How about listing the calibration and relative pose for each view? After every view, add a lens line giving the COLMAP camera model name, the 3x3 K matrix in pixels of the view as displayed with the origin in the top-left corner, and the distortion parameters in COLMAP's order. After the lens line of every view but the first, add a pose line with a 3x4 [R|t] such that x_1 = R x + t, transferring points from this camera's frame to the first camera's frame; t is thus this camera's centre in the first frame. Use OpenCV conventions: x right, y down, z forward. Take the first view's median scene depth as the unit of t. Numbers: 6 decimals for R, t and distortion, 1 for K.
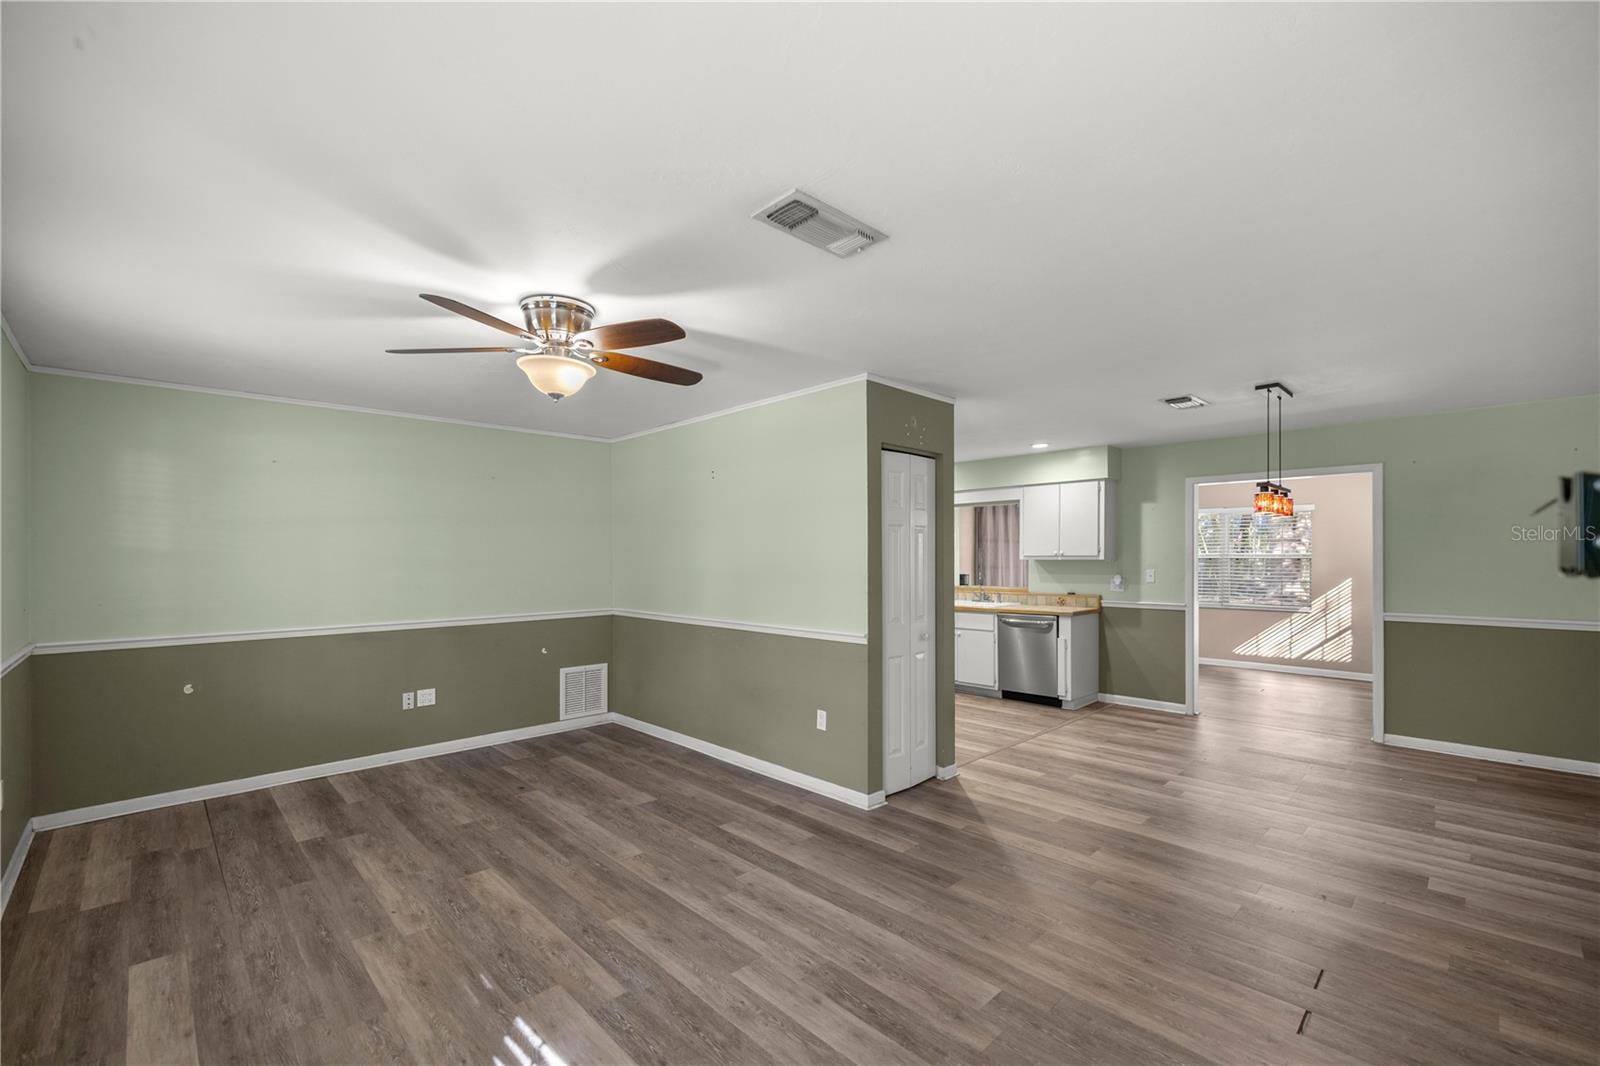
lens RADIAL K [[669.5, 0, 801.9], [0, 669.5, 547.6], [0, 0, 1]] dist [-0.000024, -0.000178]
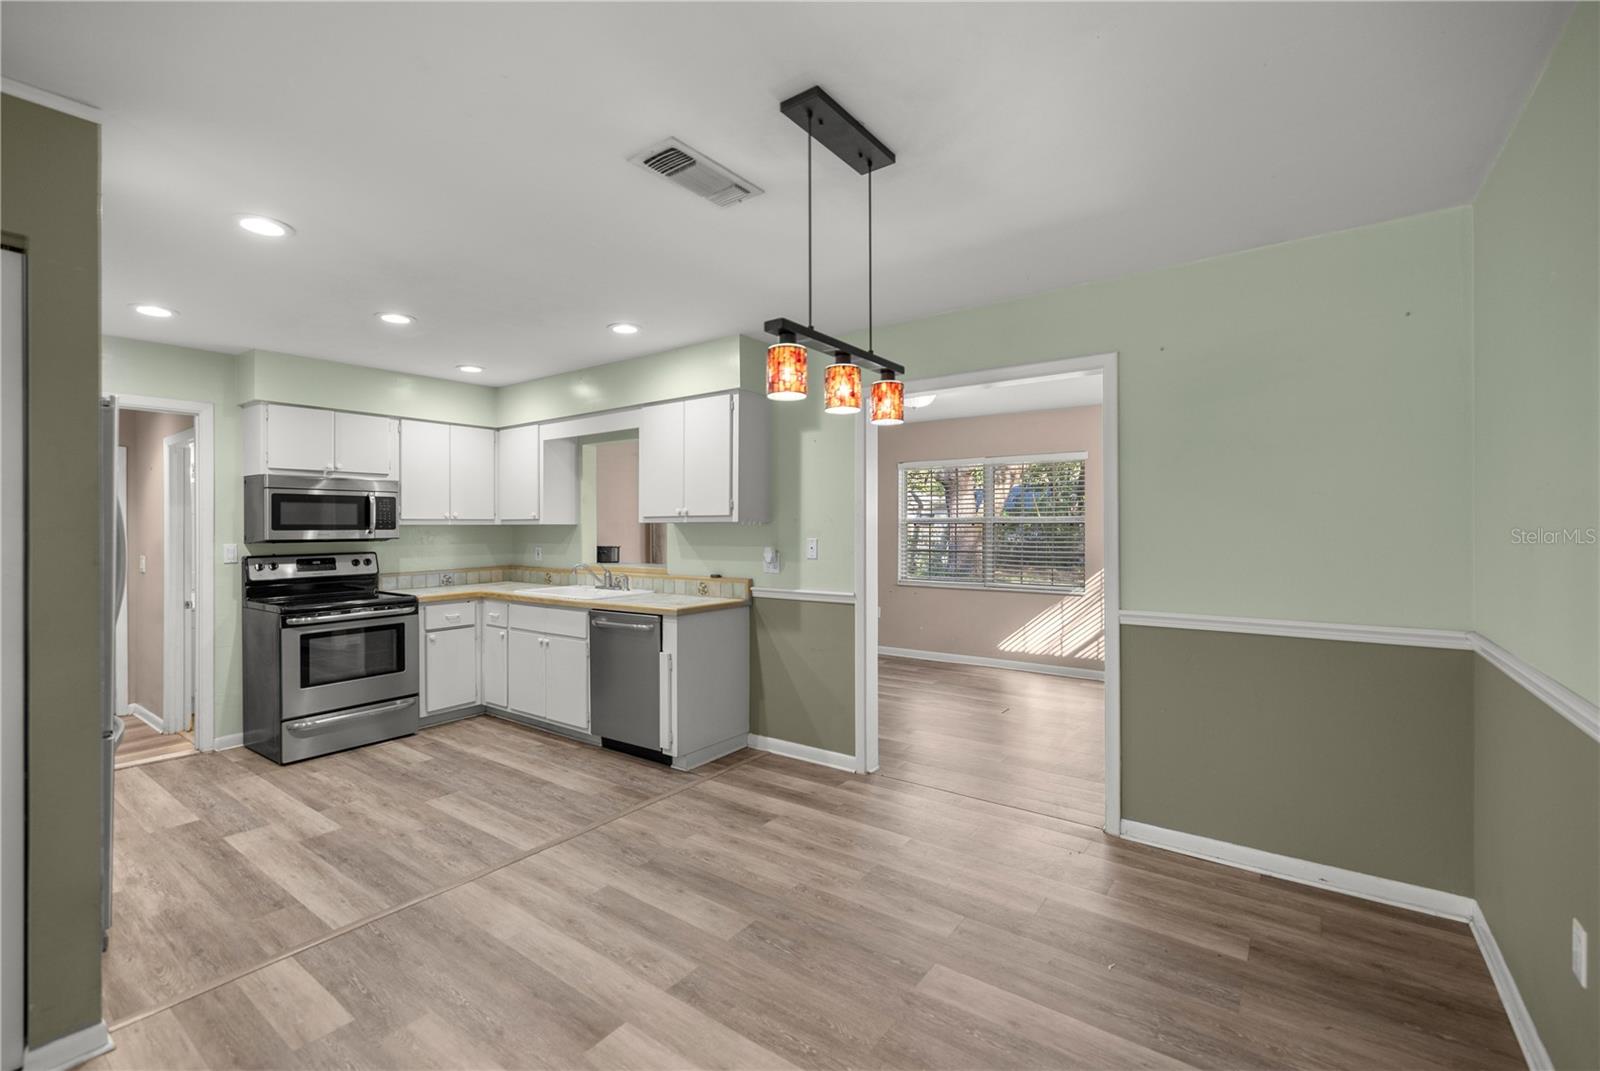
lens RADIAL K [[694.3, 0, 795.3], [0, 694.3, 520.1], [0, 0, 1]] dist [0.002785, 0.000175]
pose [[0.987482, -0.001675, 0.157720, 0.549273], [0.000707, 0.999981, 0.006193, 0.017058], [-0.157728, -0.006004, 0.987464, 0.499262]]
